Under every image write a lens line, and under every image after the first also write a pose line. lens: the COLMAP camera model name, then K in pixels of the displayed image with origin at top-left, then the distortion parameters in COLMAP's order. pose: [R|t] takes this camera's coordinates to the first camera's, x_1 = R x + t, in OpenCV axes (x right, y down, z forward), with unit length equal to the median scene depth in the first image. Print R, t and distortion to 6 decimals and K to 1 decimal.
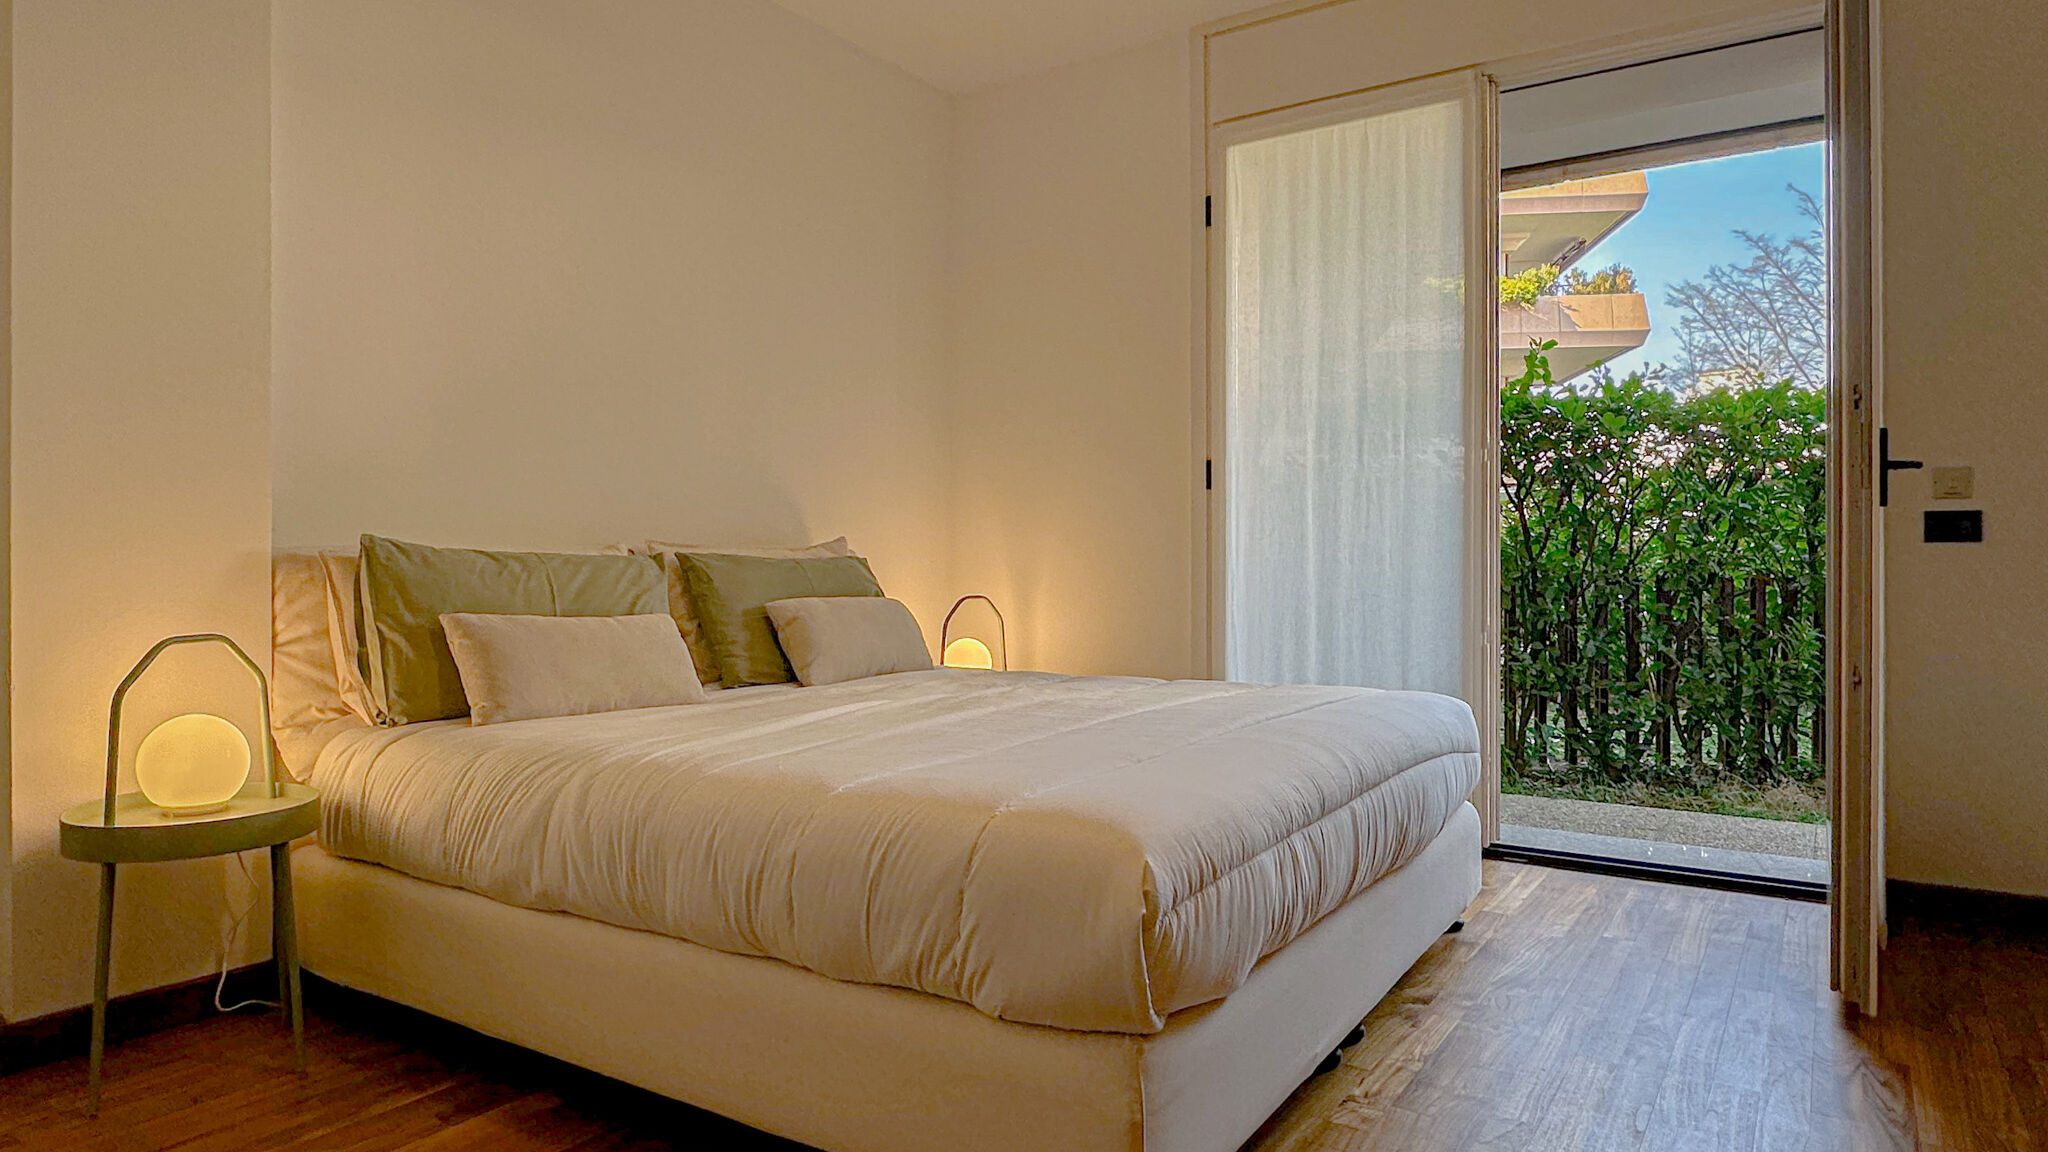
lens RADIAL K [[1204.9, 0, 1026.5], [0, 1204.9, 571.7], [0, 0, 1]] dist [-0.004449, -0.009297]
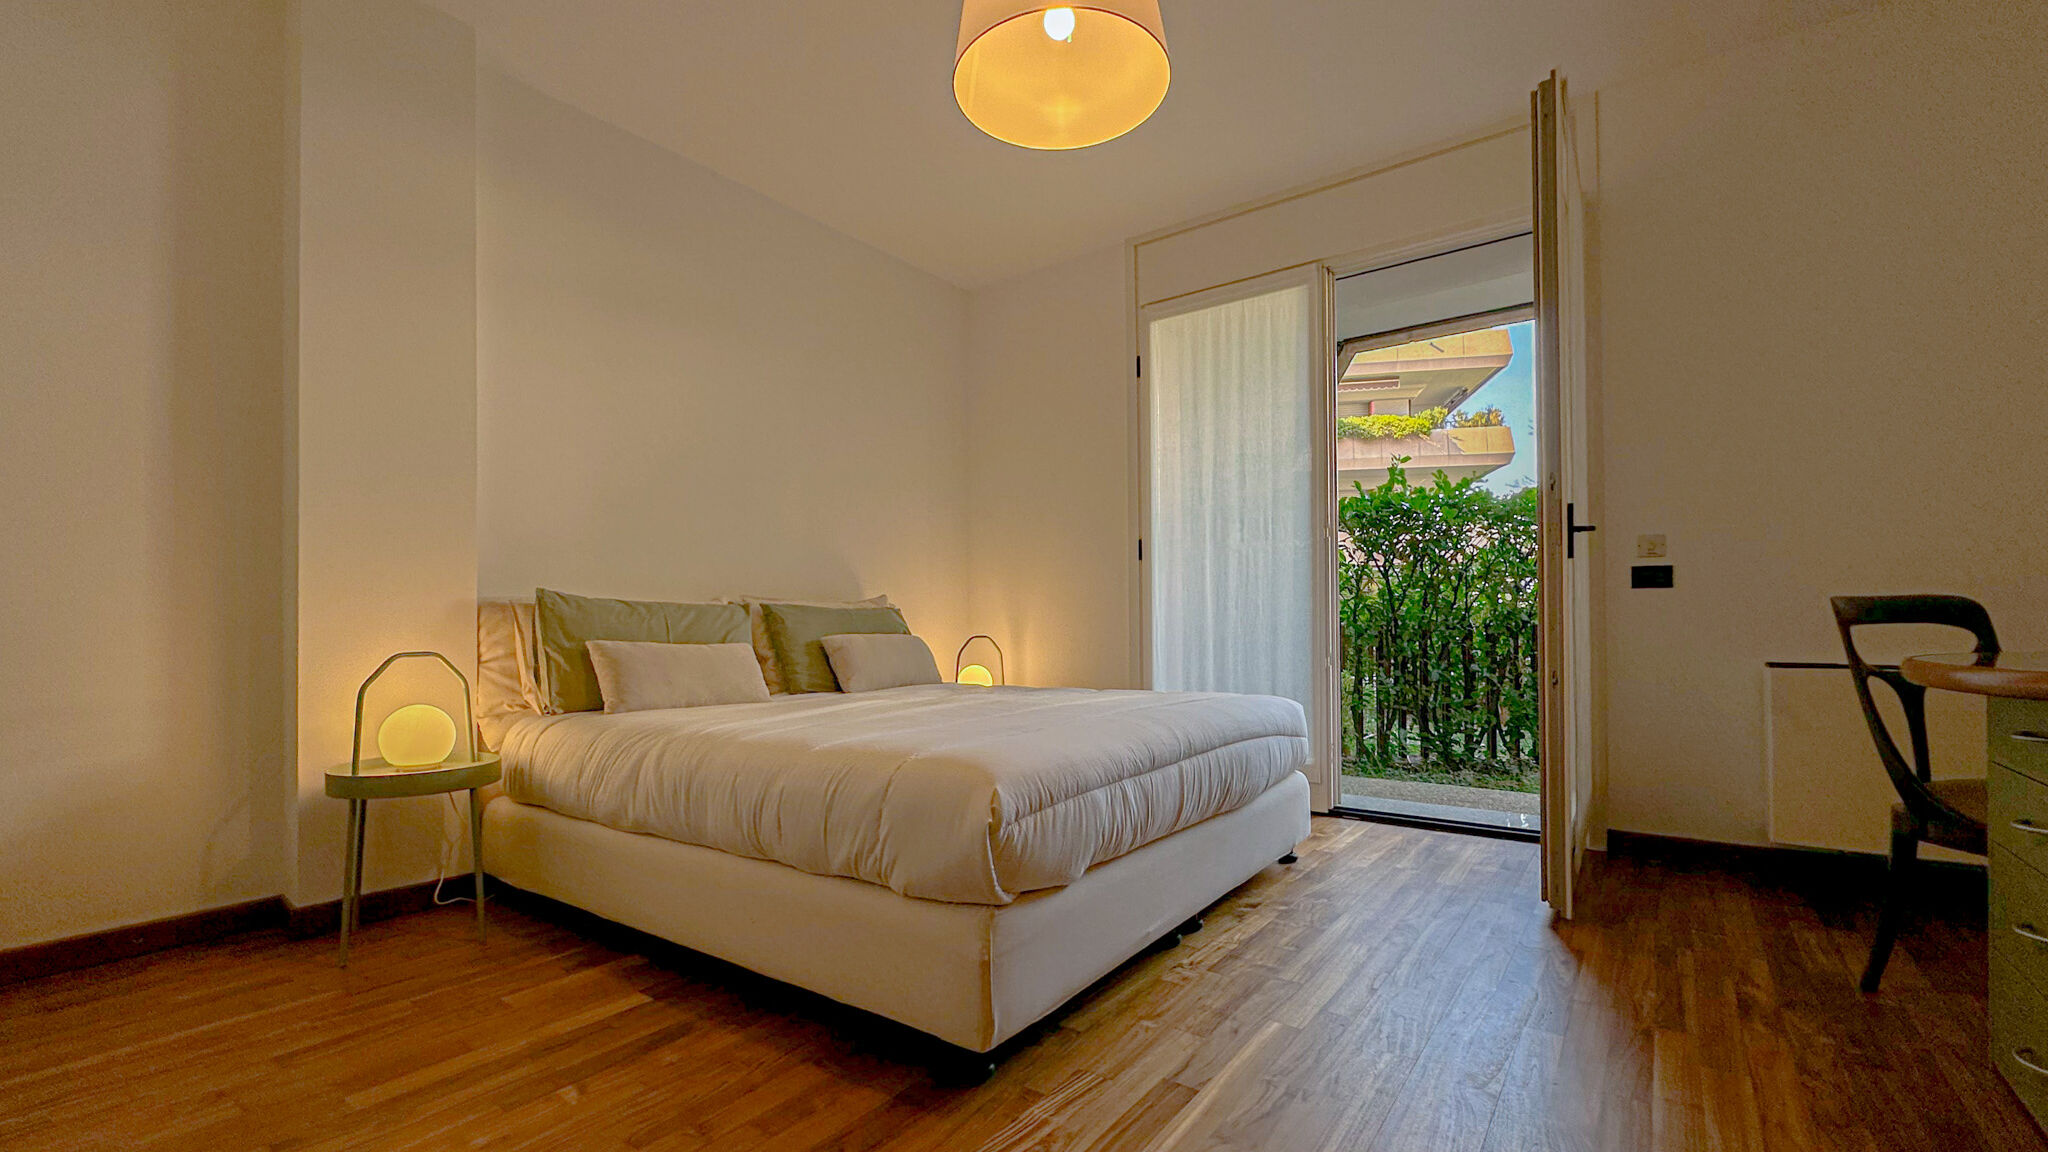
lens RADIAL K [[851.7, 0, 1026.8], [0, 851.7, 620.2], [0, 0, 1]] dist [-0.000466, -0.004706]
pose [[0.998952, -0.006153, -0.045363, 0.095432], [0.005612, 0.999912, -0.012046, 0.022513], [0.045433, 0.011779, 0.998898, -0.029697]]
